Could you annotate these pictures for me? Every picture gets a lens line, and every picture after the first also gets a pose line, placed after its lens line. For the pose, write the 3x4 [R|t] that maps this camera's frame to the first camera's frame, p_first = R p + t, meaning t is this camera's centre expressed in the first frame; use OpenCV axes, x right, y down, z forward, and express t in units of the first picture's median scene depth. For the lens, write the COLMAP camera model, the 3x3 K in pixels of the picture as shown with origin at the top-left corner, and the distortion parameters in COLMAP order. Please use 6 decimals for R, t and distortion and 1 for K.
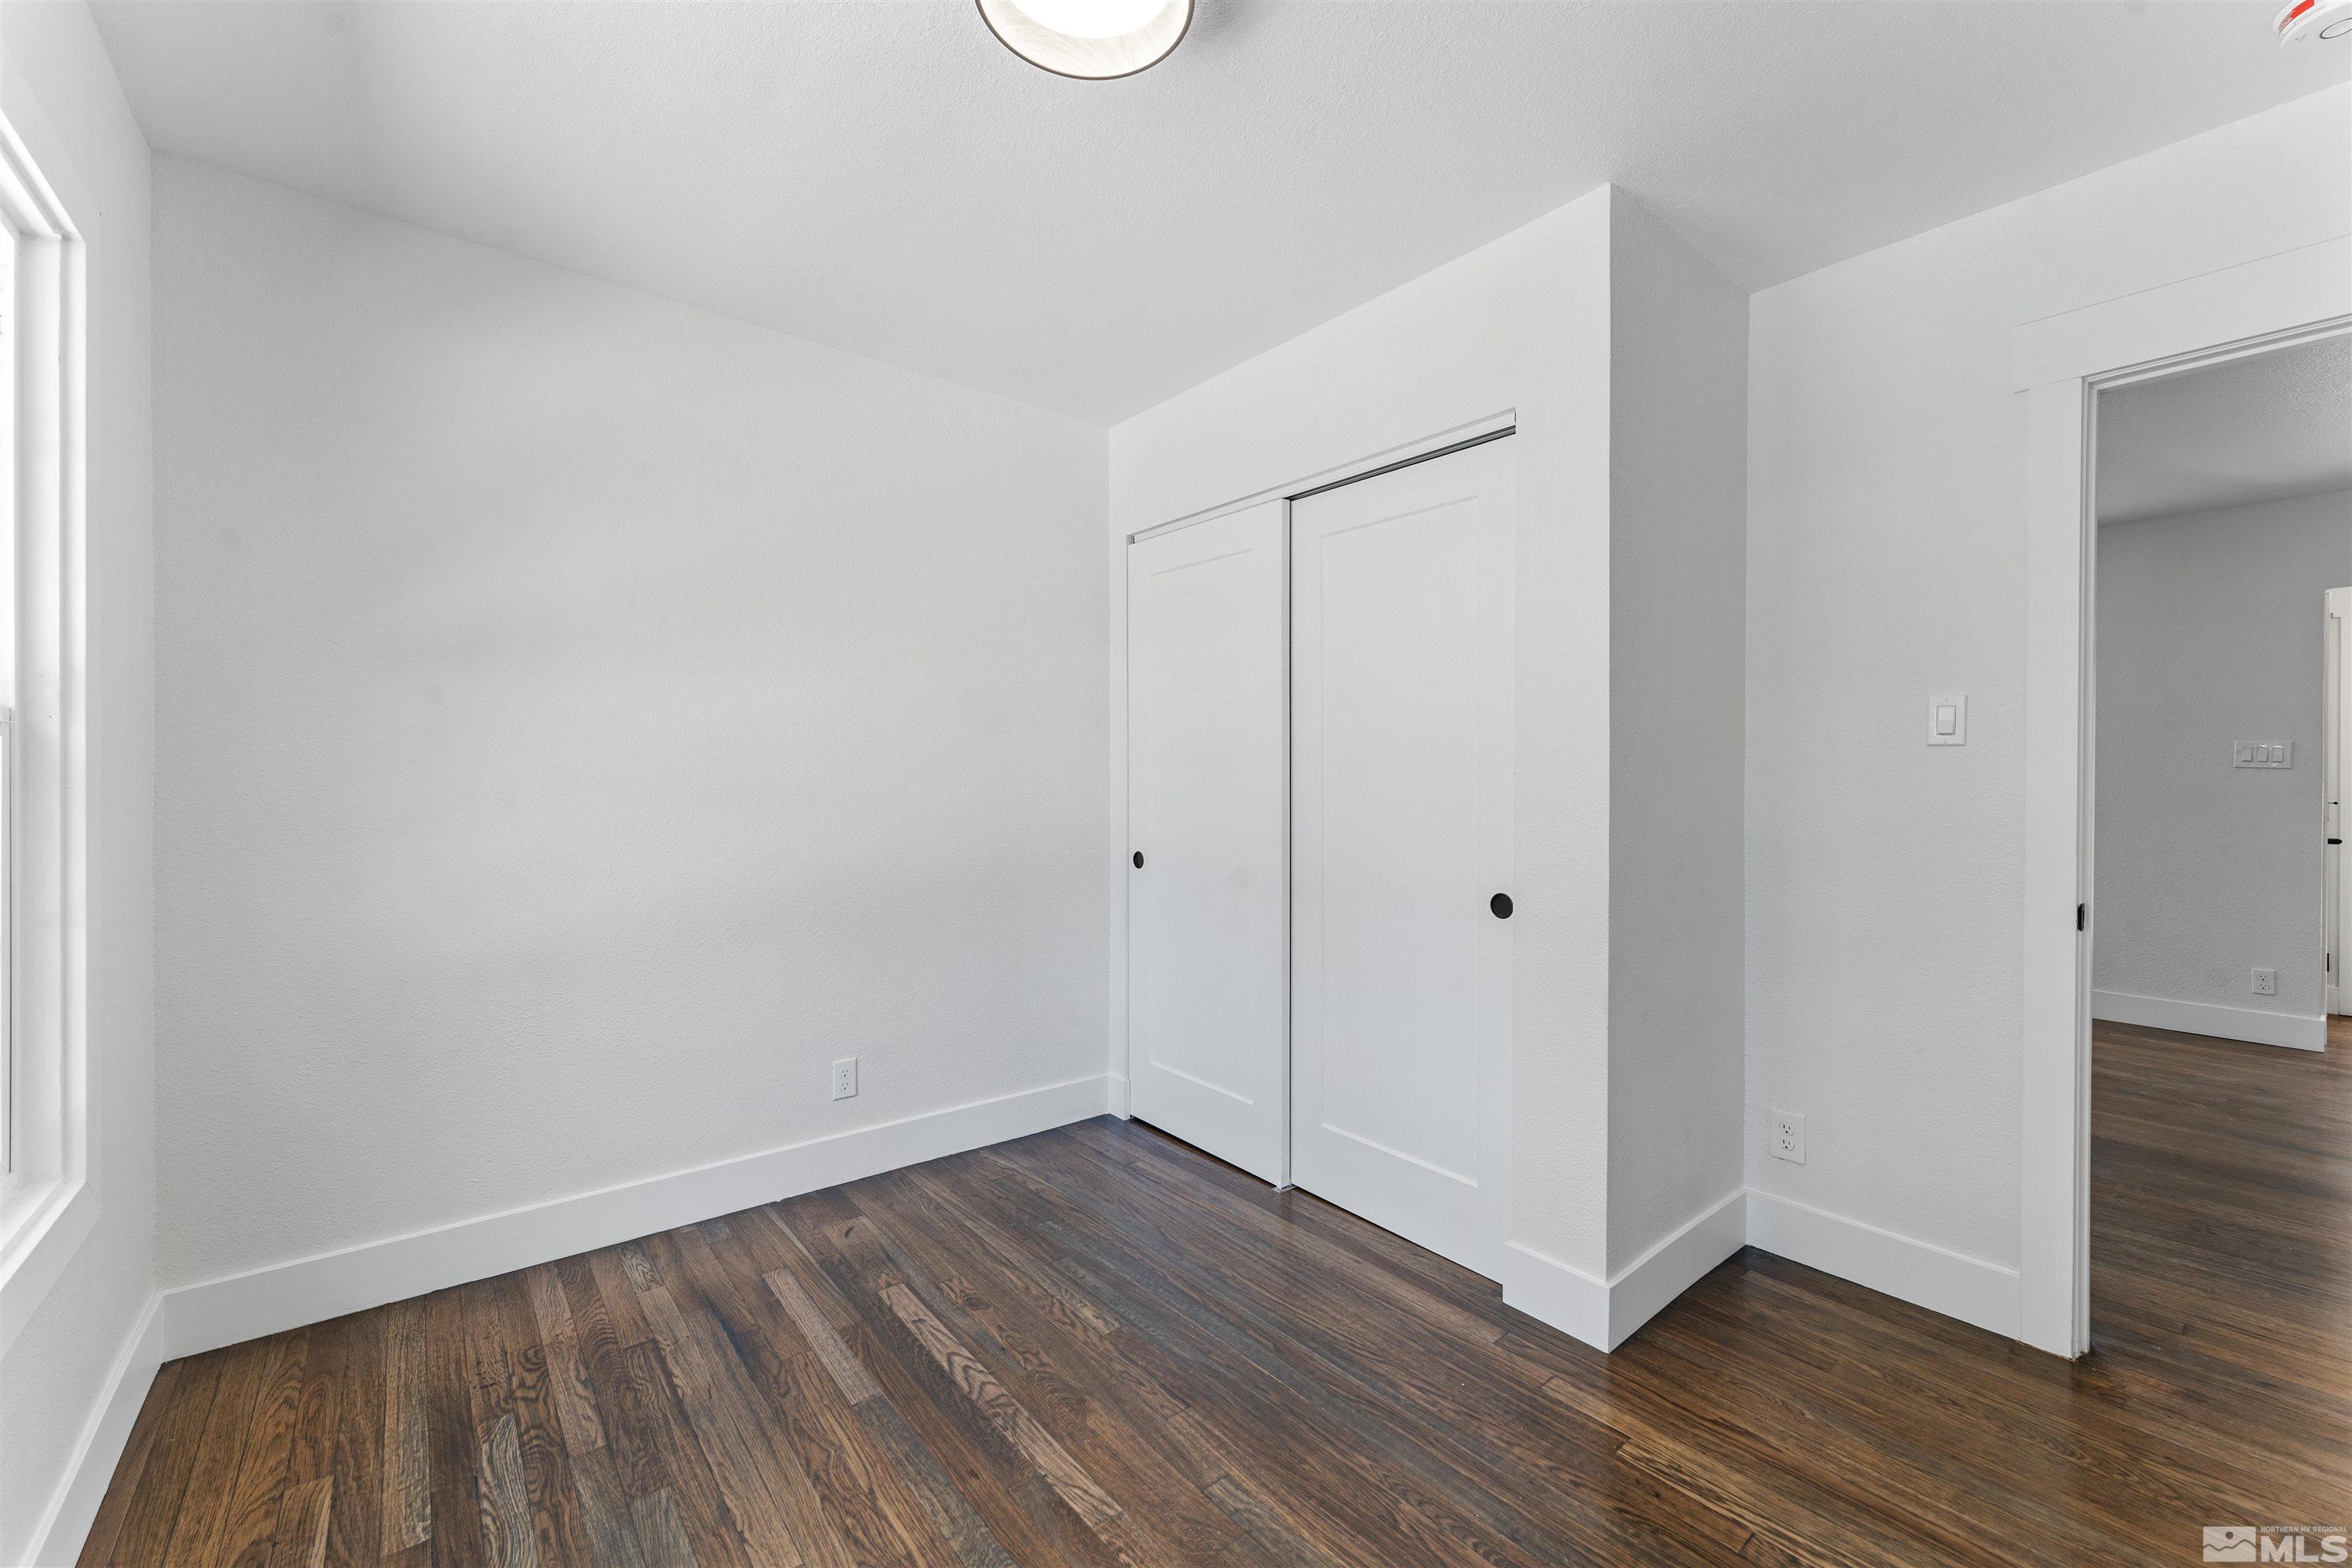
lens RADIAL K [[942.4, 0, 1168.6], [0, 942.4, 783.5], [0, 0, 1]] dist [0.002763, -0.000281]
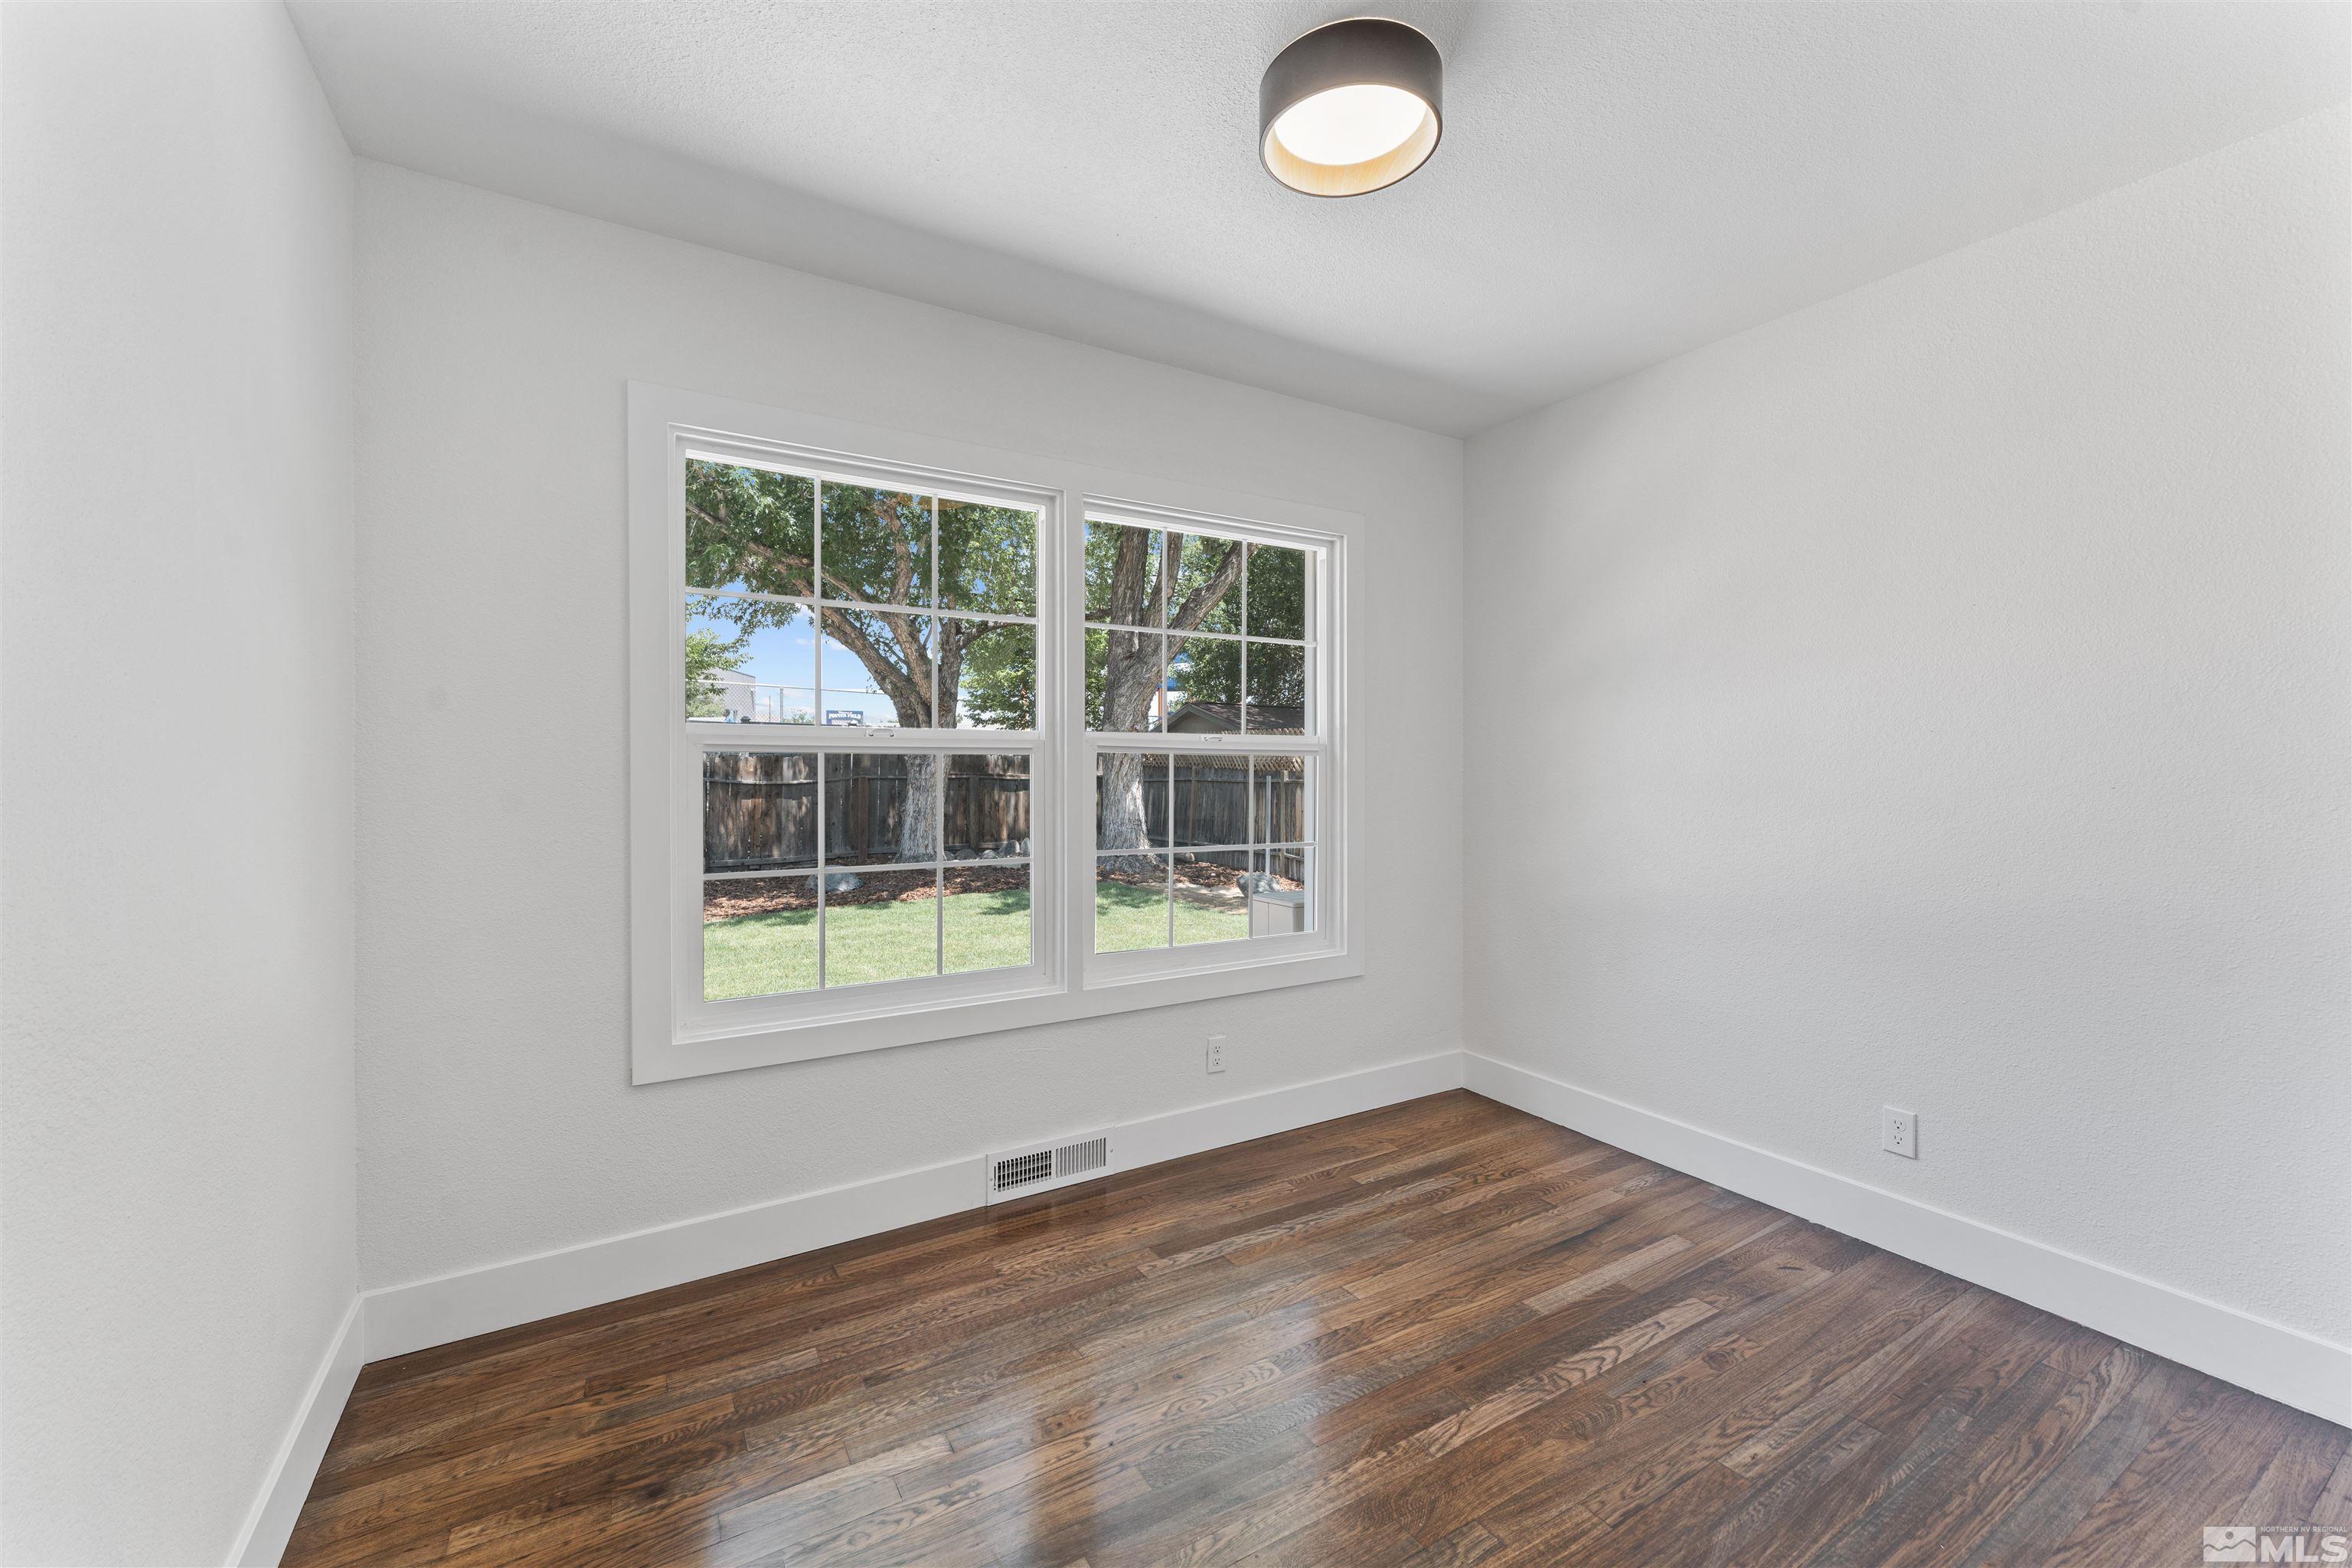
lens RADIAL K [[942.4, 0, 1175.3], [0, 942.4, 772.7], [0, 0, 1]] dist [0.002763, -0.000281]
pose [[-0.136494, -0.000786, -0.990641, 0.811702], [-0.011471, 0.999934, 0.000787, -0.001561], [0.990574, 0.011471, -0.136494, 0.652680]]
